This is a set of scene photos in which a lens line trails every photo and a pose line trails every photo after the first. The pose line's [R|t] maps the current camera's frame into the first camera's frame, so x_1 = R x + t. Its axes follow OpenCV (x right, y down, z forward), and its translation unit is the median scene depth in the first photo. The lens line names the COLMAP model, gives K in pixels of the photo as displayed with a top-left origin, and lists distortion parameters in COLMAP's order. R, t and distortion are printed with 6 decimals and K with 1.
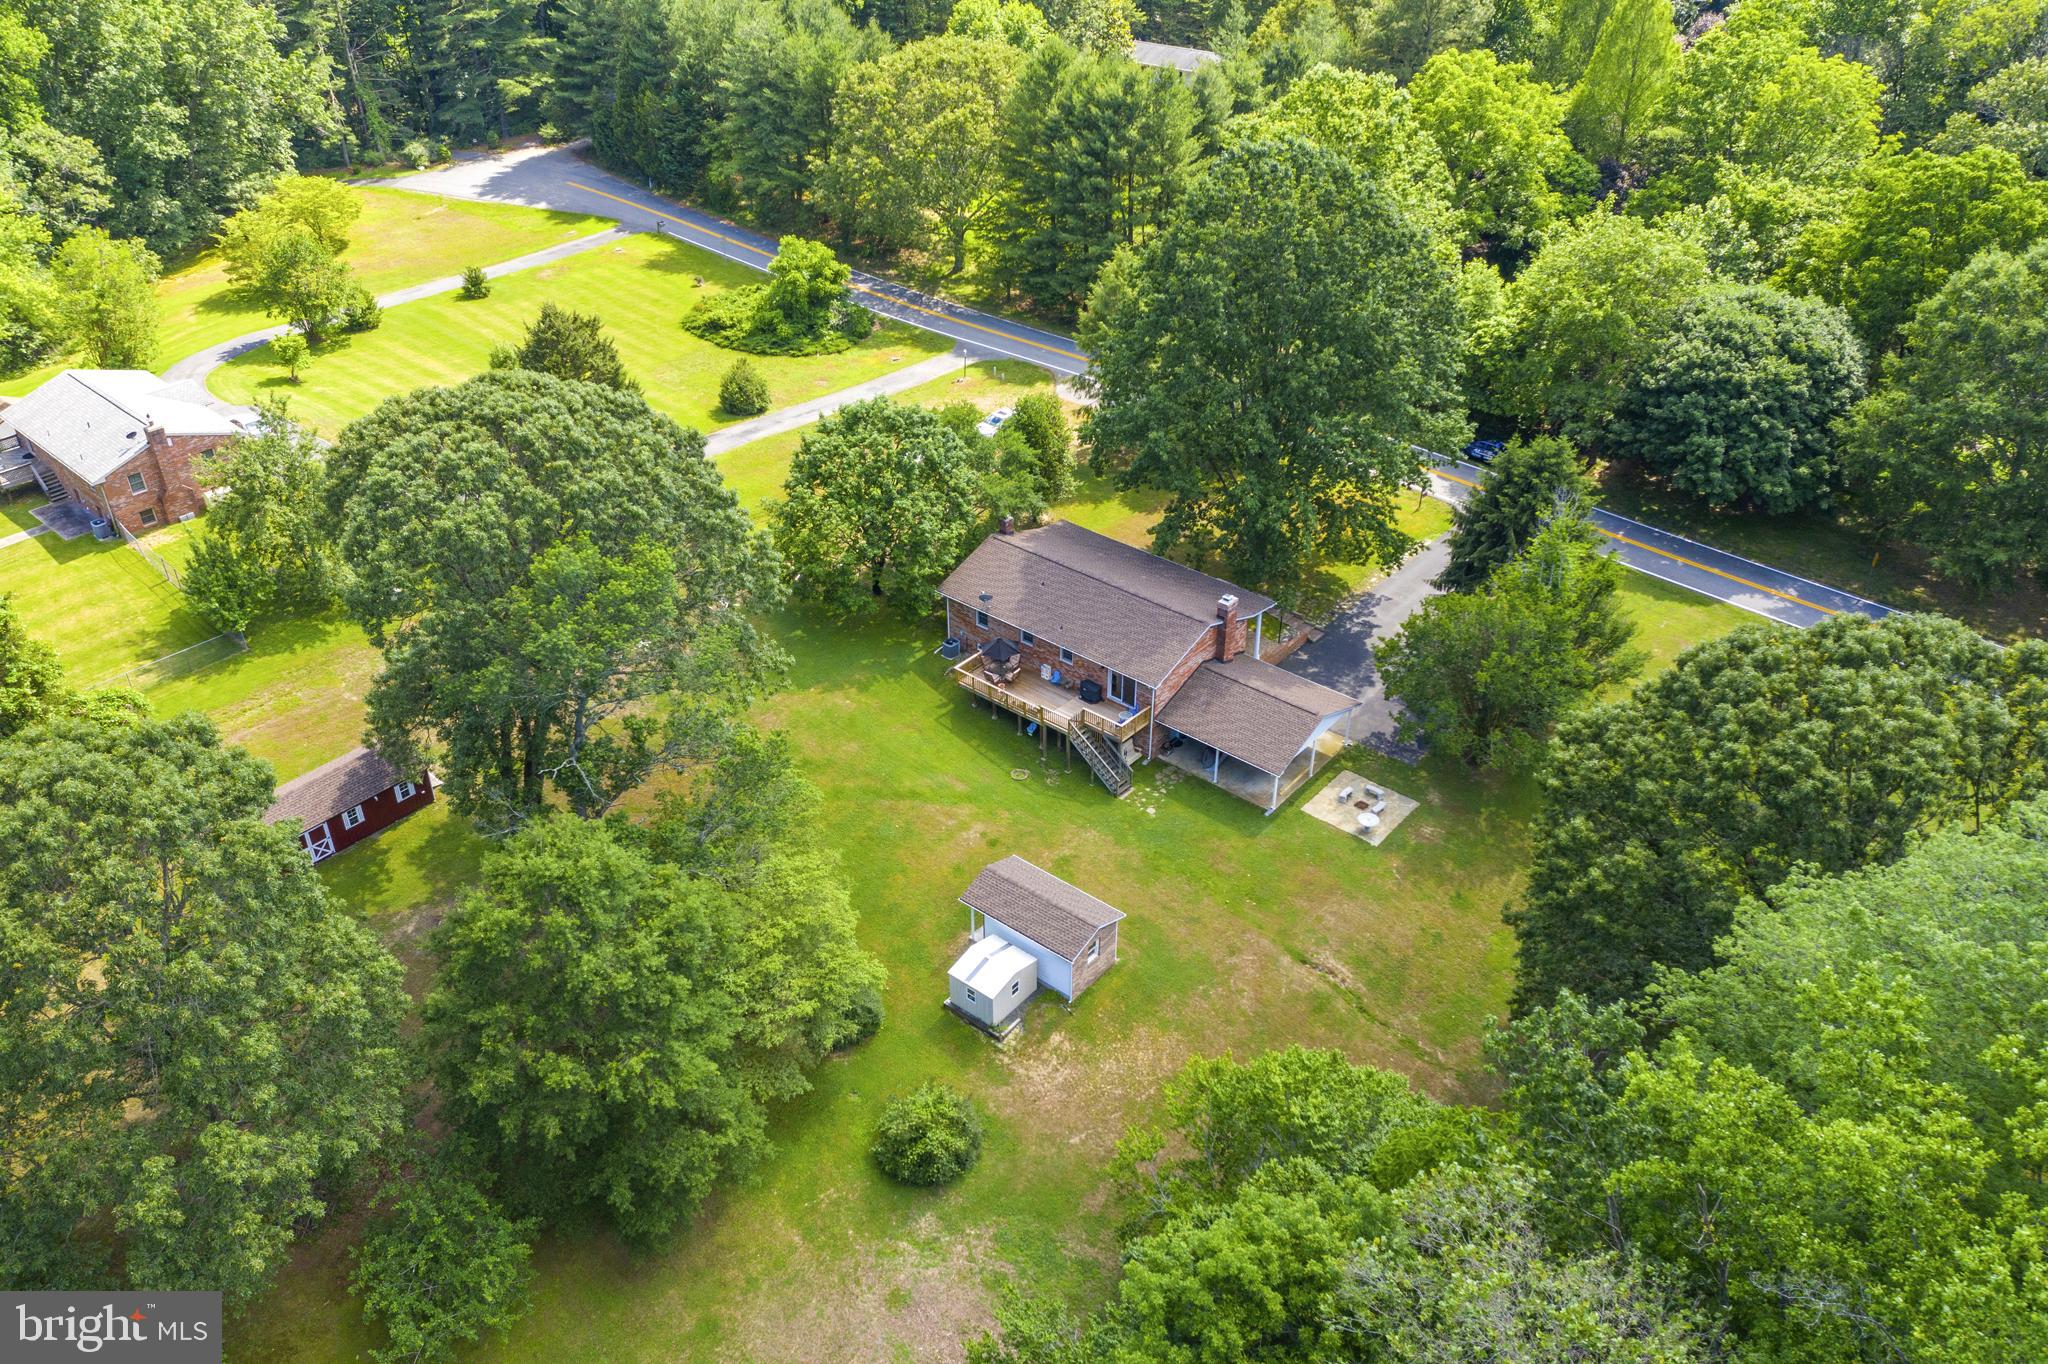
lens RADIAL K [[1635.5, 0, 1024.0], [0, 1635.5, 682.0], [0, 0, 1]] dist [-0.015979, 0.009261]
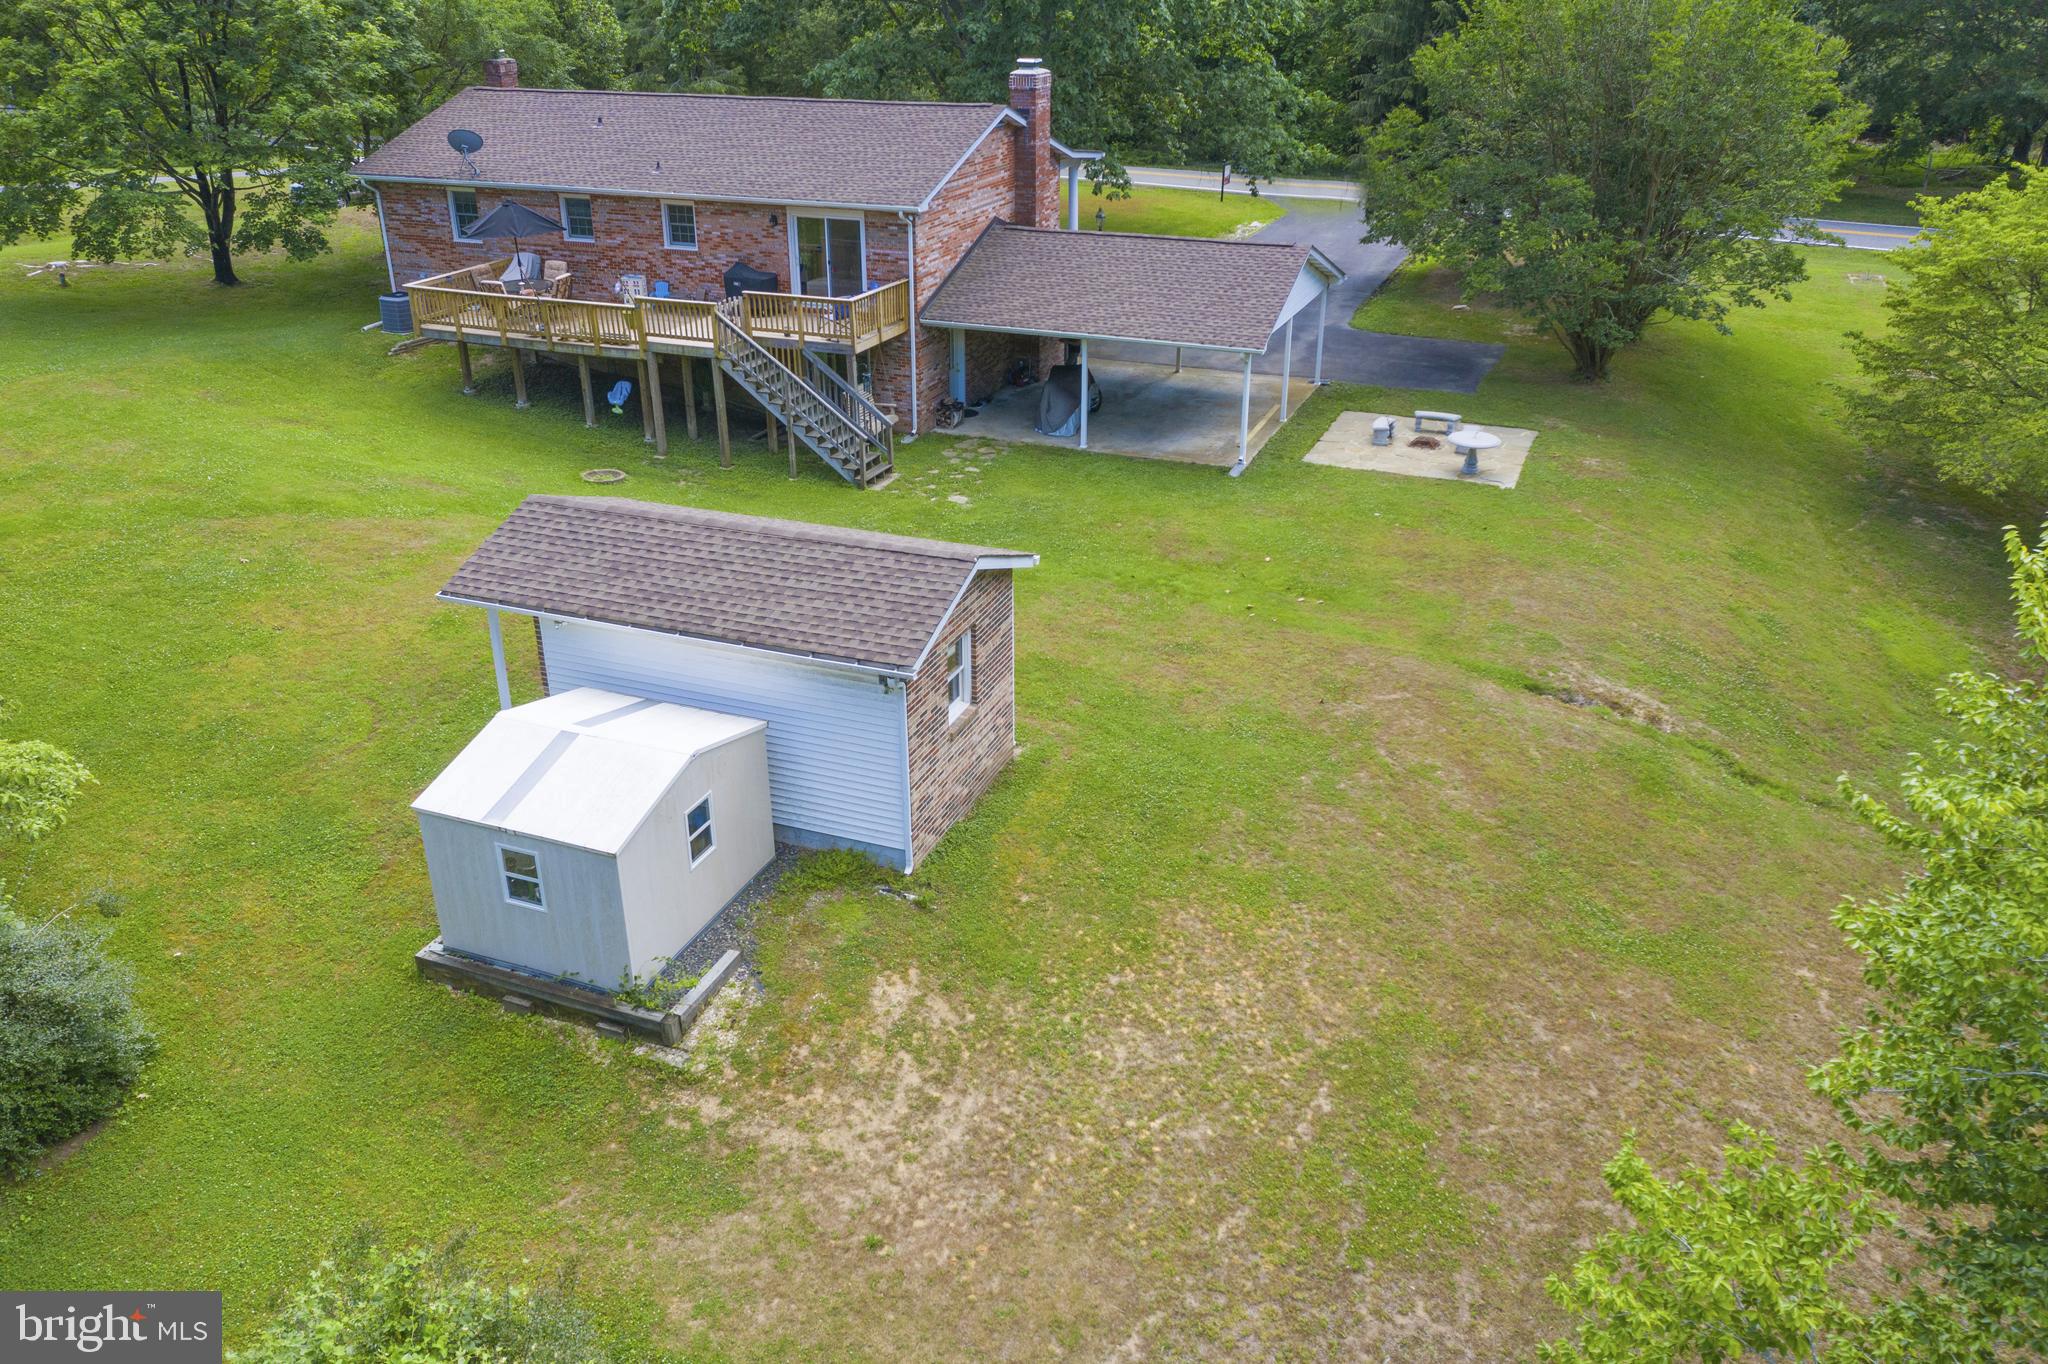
lens RADIAL K [[1635.5, 0, 1024.0], [0, 1635.5, 682.0], [0, 0, 1]] dist [-0.015979, 0.009261]
pose [[0.953488, -0.134929, 0.269546, -0.021637], [0.173889, 0.976642, -0.126227, 0.196697], [-0.246219, 0.167227, 0.954679, 0.710552]]
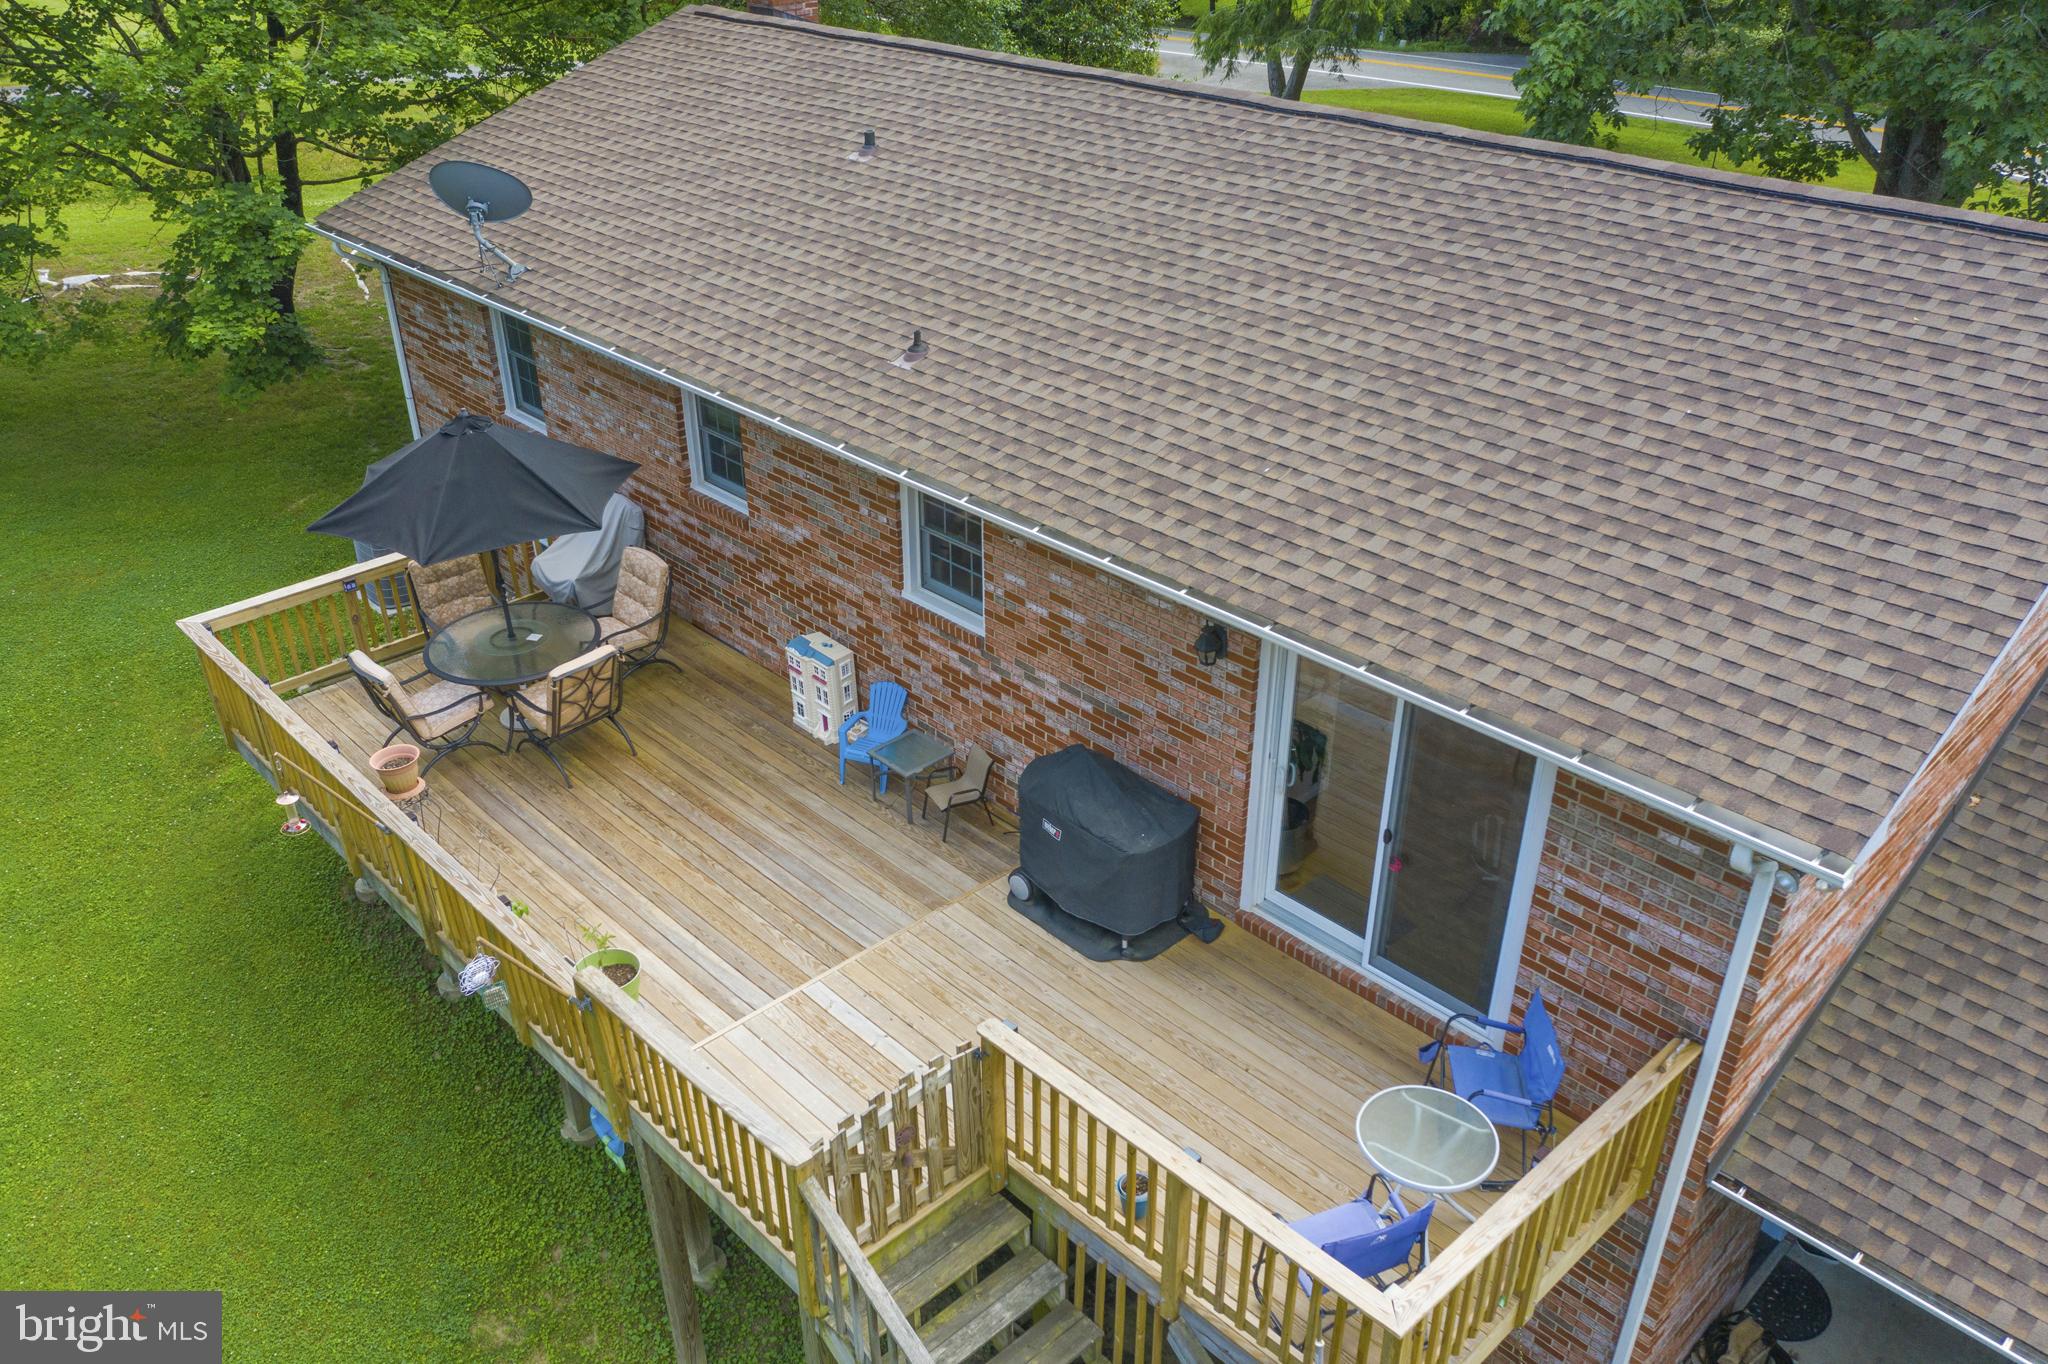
lens RADIAL K [[1635.5, 0, 1024.0], [0, 1635.5, 682.0], [0, 0, 1]] dist [-0.015979, 0.009261]
pose [[0.995146, 0.045448, -0.087290, 0.052694], [-0.052116, 0.995768, -0.075699, 0.003900], [0.083480, 0.079880, 0.993303, 1.035919]]
